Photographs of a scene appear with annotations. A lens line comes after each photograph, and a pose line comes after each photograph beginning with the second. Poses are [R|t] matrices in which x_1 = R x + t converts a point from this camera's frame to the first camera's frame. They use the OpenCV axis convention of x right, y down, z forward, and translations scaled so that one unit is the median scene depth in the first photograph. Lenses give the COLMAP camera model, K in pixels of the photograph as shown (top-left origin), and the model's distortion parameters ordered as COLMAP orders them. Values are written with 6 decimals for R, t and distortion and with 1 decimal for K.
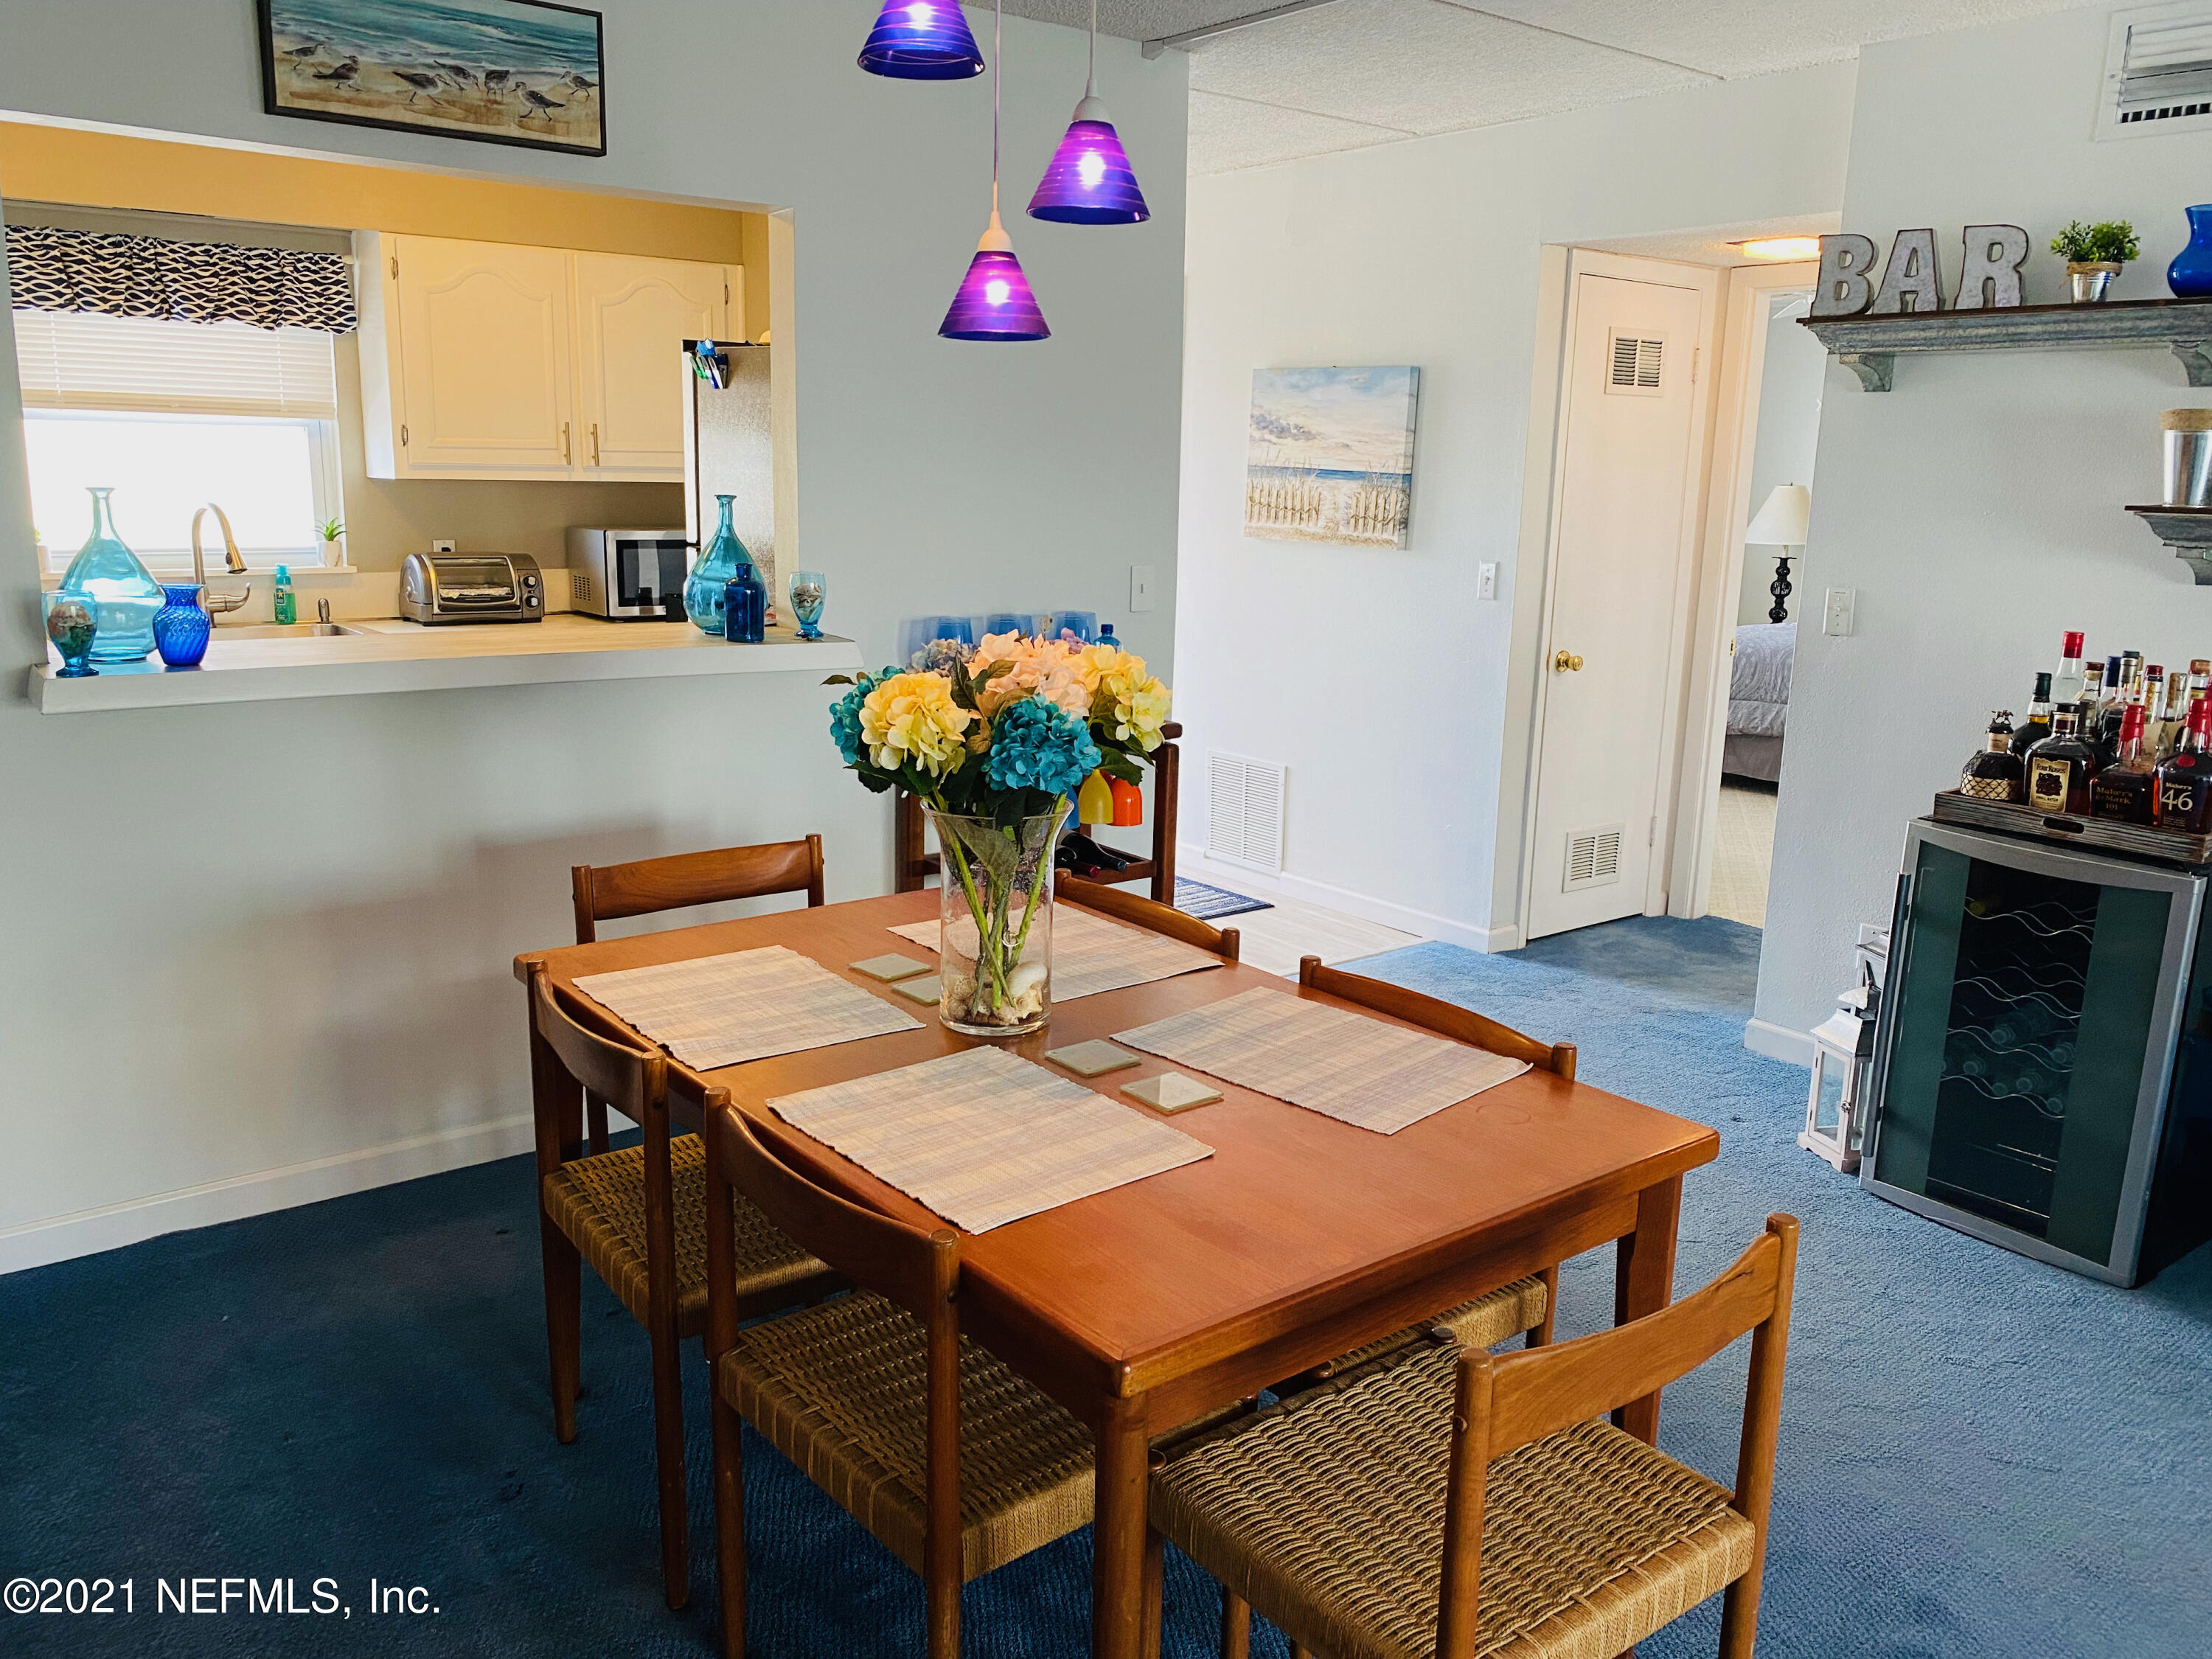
lens RADIAL K [[1686.9, 0, 1056.6], [0, 1686.9, 827.8], [0, 0, 1]] dist [0.041338, -0.038982]
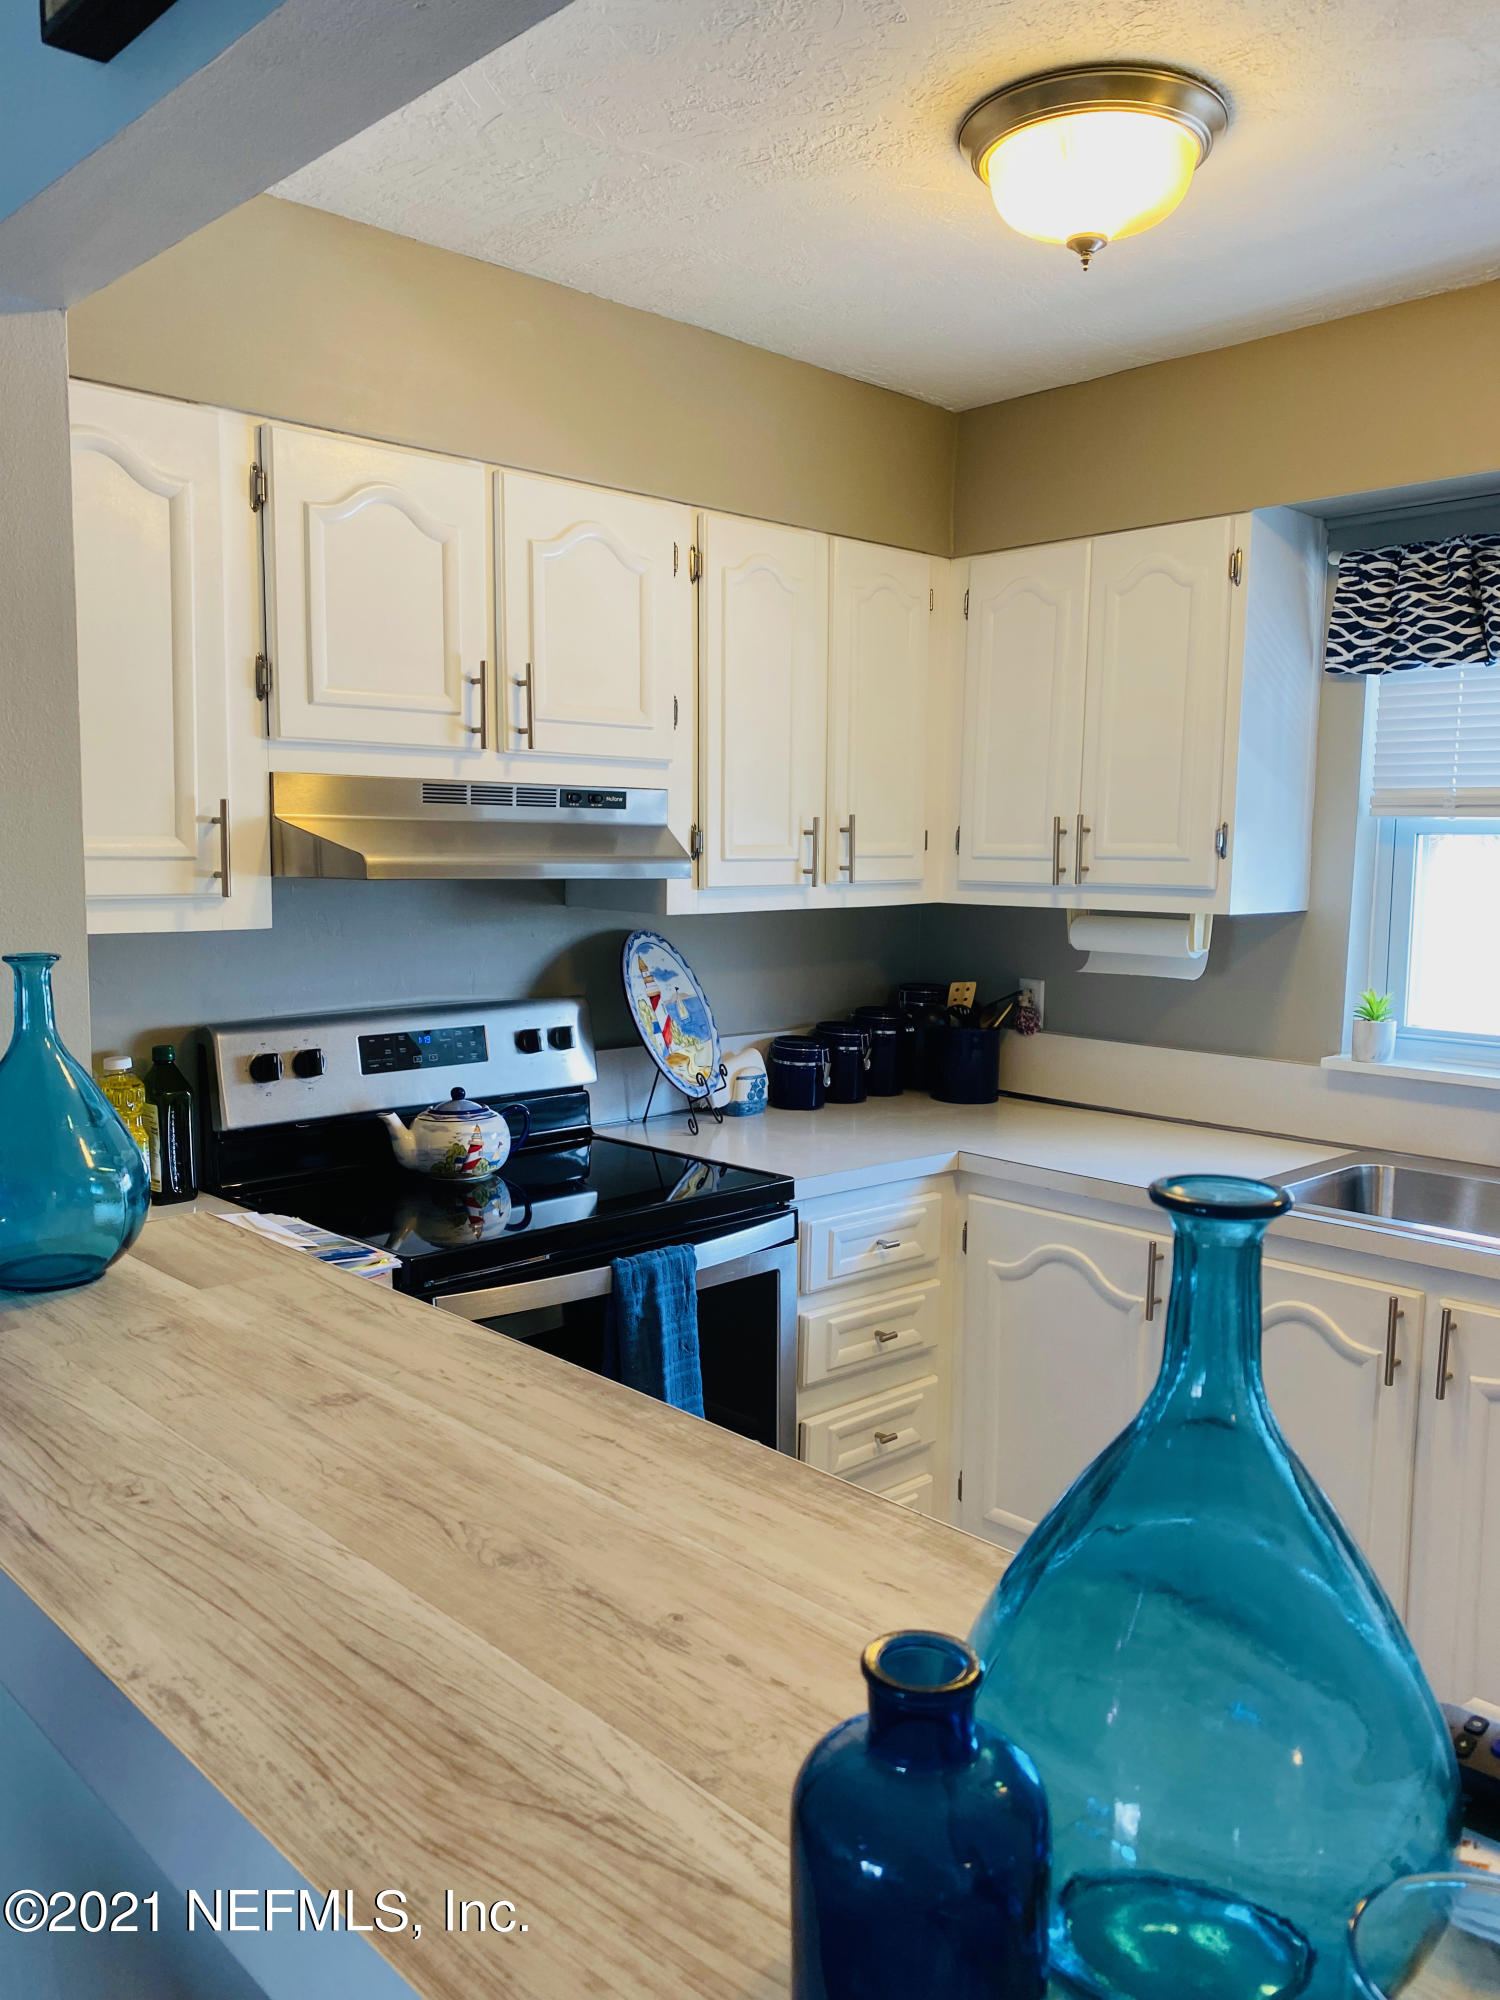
lens RADIAL K [[1525.3, 0, 722.5], [0, 1525.3, 1011.2], [0, 0, 1]] dist [0.041338, -0.038982]
pose [[0.114487, 0.099113, -0.988468, -0.061058], [-0.221487, 0.972512, 0.071860, -0.237847], [0.968420, 0.210706, 0.133292, 1.029399]]
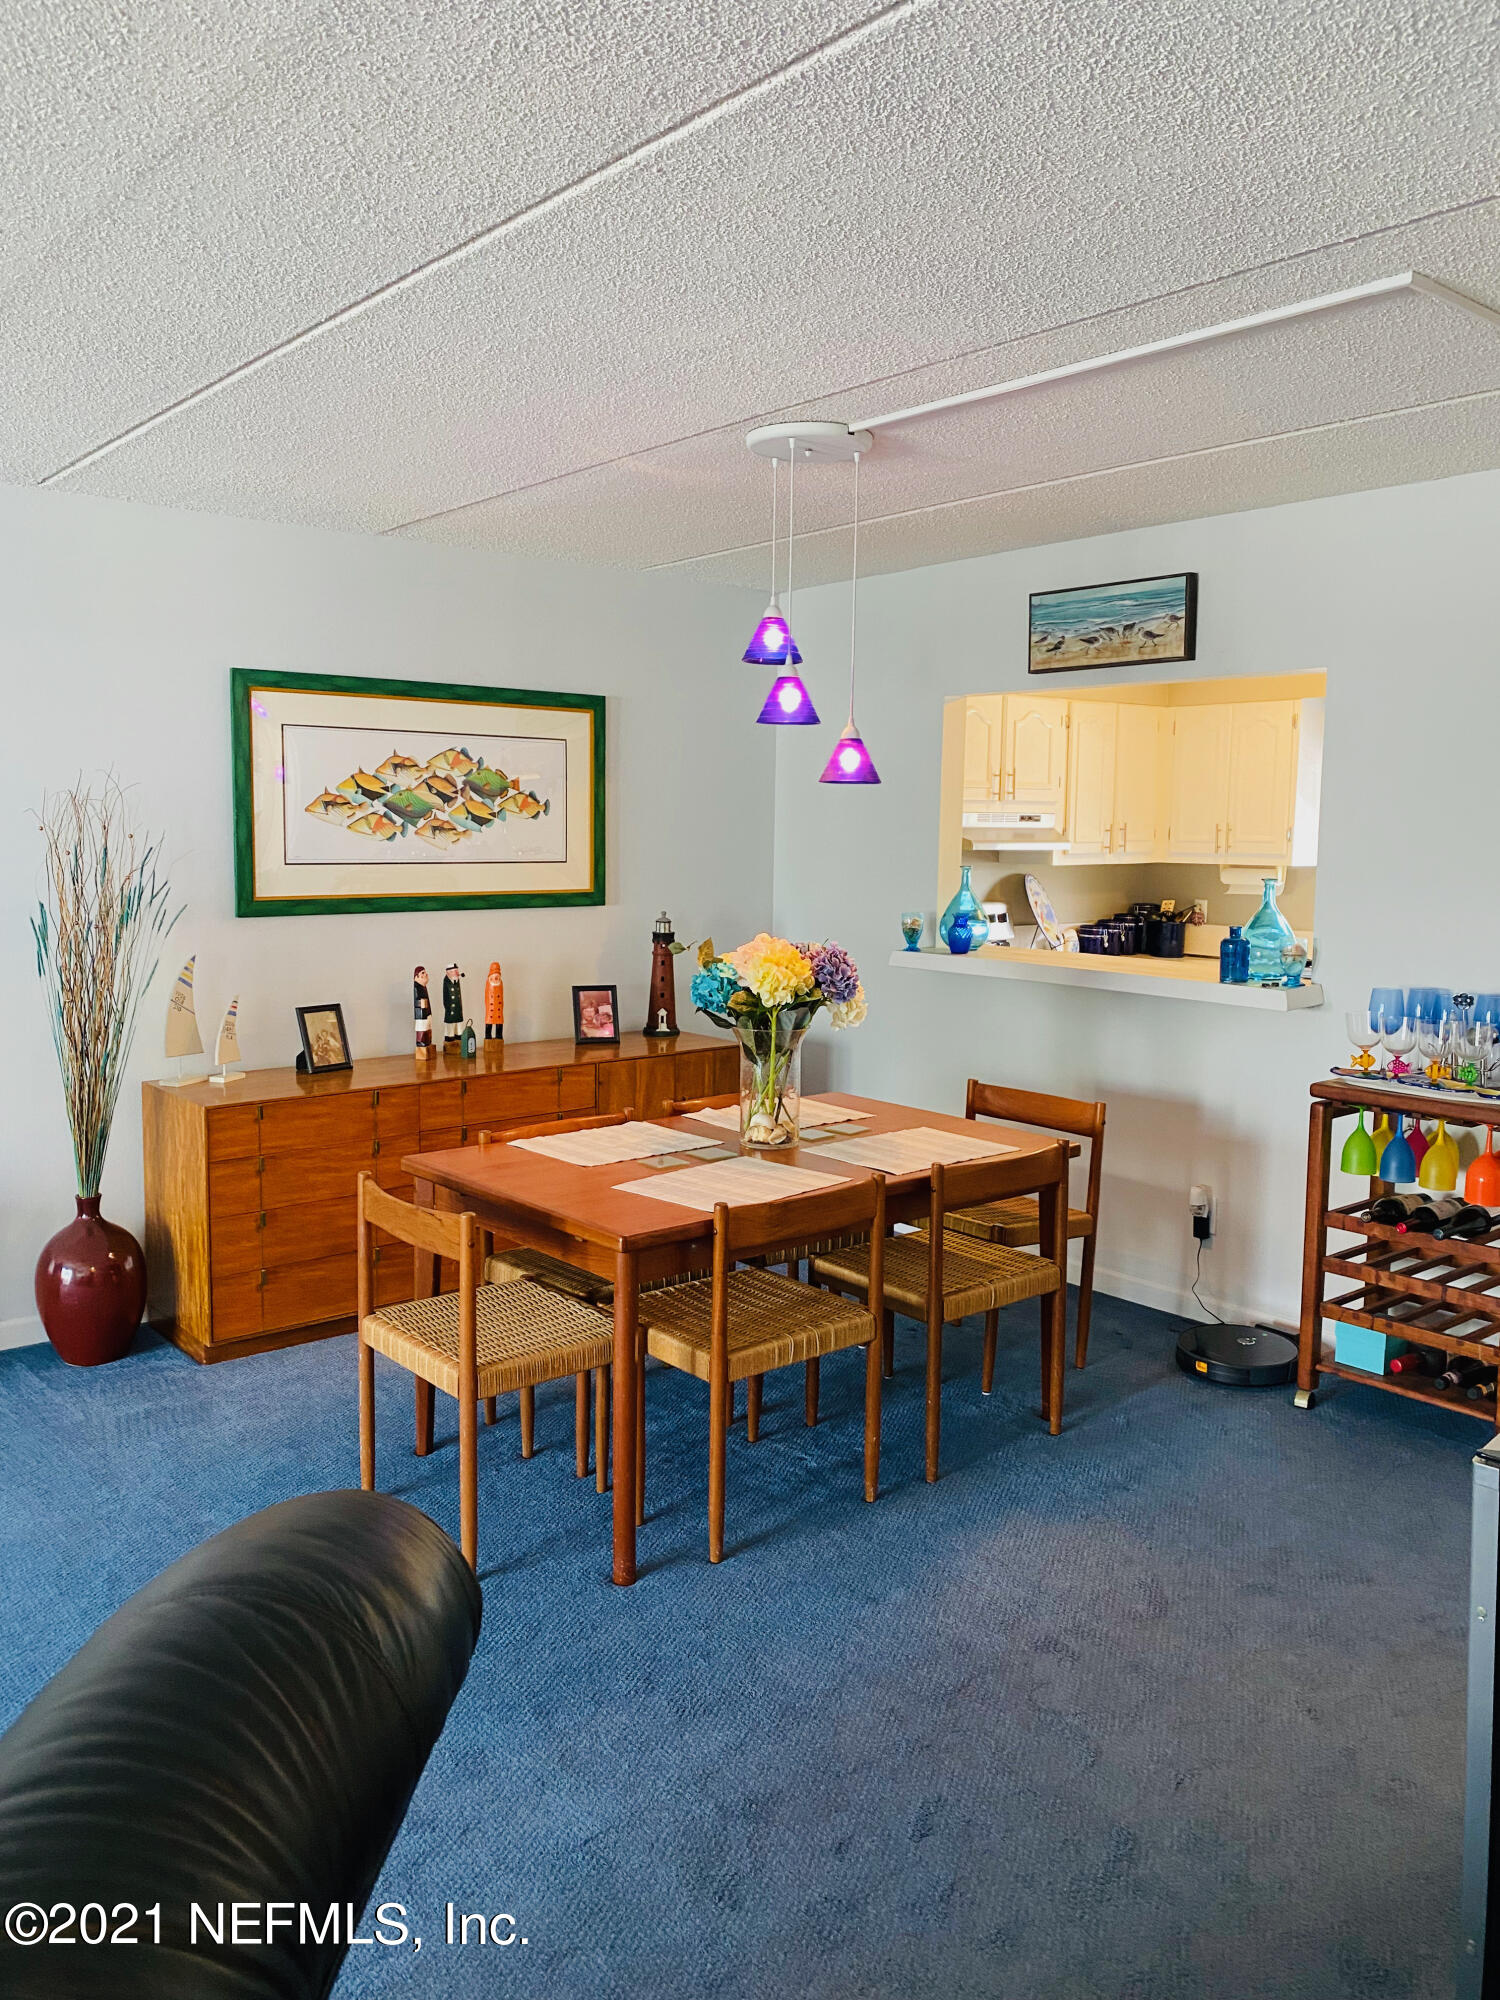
lens RADIAL K [[1525.3, 0, 715.8], [0, 1525.3, 995.3], [0, 0, 1]] dist [0.041338, -0.038982]
pose [[0.049369, 0.094281, -0.994321, 1.128349], [-0.222489, 0.971558, 0.081076, -0.117689], [0.973684, 0.217223, 0.068941, 0.555459]]
